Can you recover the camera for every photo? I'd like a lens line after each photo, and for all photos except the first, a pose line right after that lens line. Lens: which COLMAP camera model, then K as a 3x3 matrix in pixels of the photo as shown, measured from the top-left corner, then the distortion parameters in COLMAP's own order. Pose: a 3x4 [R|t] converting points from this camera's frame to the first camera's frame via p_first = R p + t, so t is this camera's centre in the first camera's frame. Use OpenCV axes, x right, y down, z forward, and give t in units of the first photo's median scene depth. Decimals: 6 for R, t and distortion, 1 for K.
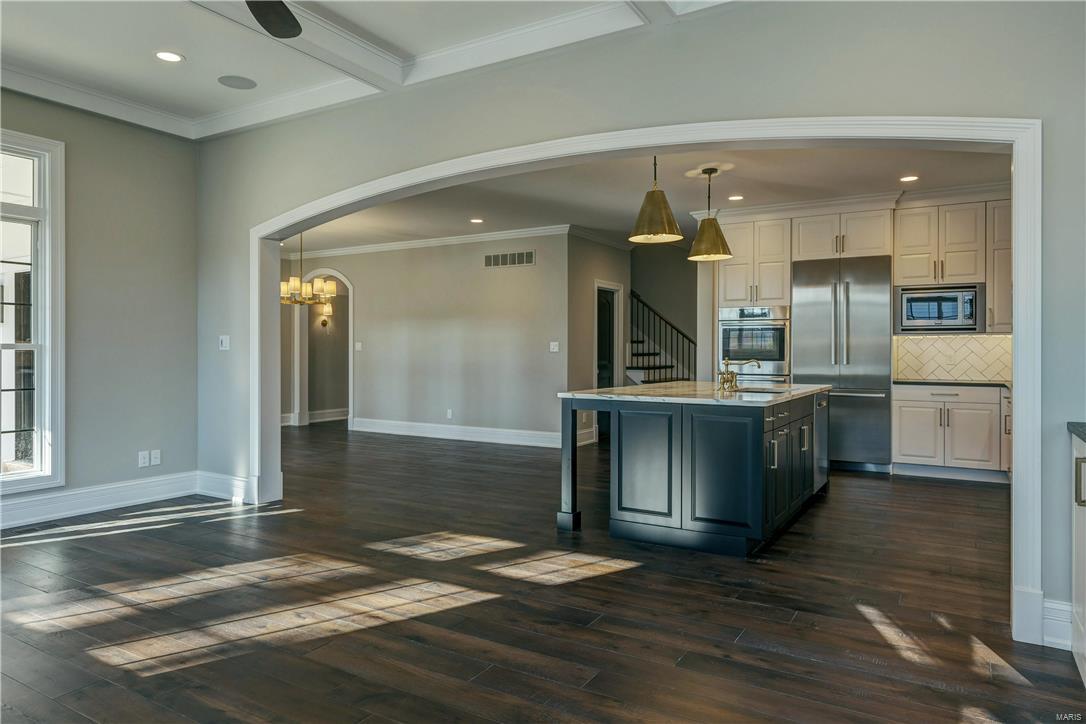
lens RADIAL K [[691.1, 0, 543.0], [0, 691.1, 362.0], [0, 0, 1]] dist [0.000316, -0.000738]
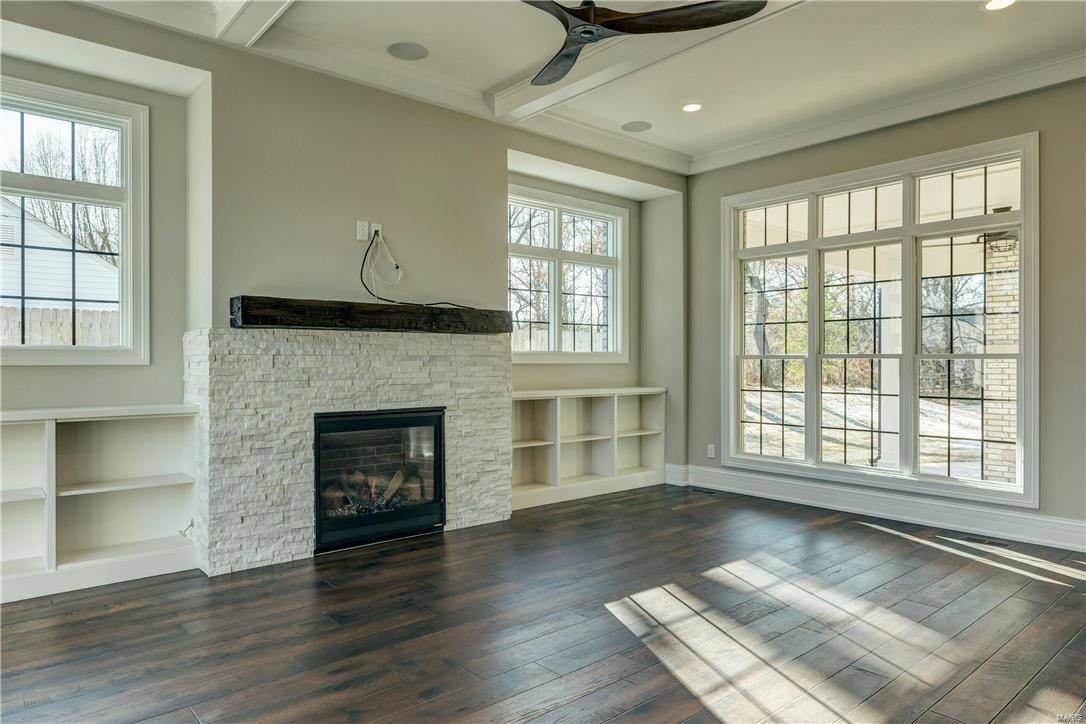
lens RADIAL K [[691.1, 0, 543.0], [0, 691.1, 362.0], [0, 0, 1]] dist [0.000316, -0.000738]
pose [[-0.321343, -0.000314, -0.946963, 0.564461], [-0.013680, 0.999897, 0.004310, -0.013833], [0.946864, 0.014339, -0.321314, 1.017656]]
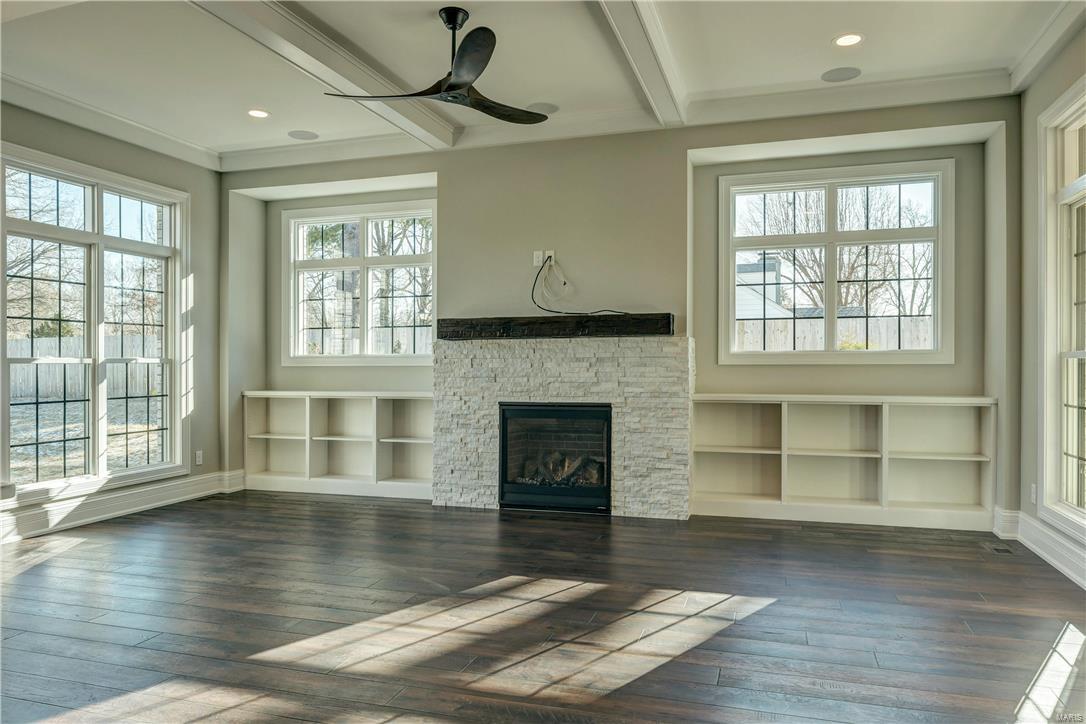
lens RADIAL K [[738.6, 0, 543.0], [0, 738.6, 362.0], [0, 0, 1]] dist [-0.009102, -0.001601]
pose [[-0.975349, 0.001052, -0.220665, -0.219498], [-0.001487, 0.999935, 0.011340, -0.027031], [0.220663, 0.011389, -0.975284, 2.016776]]
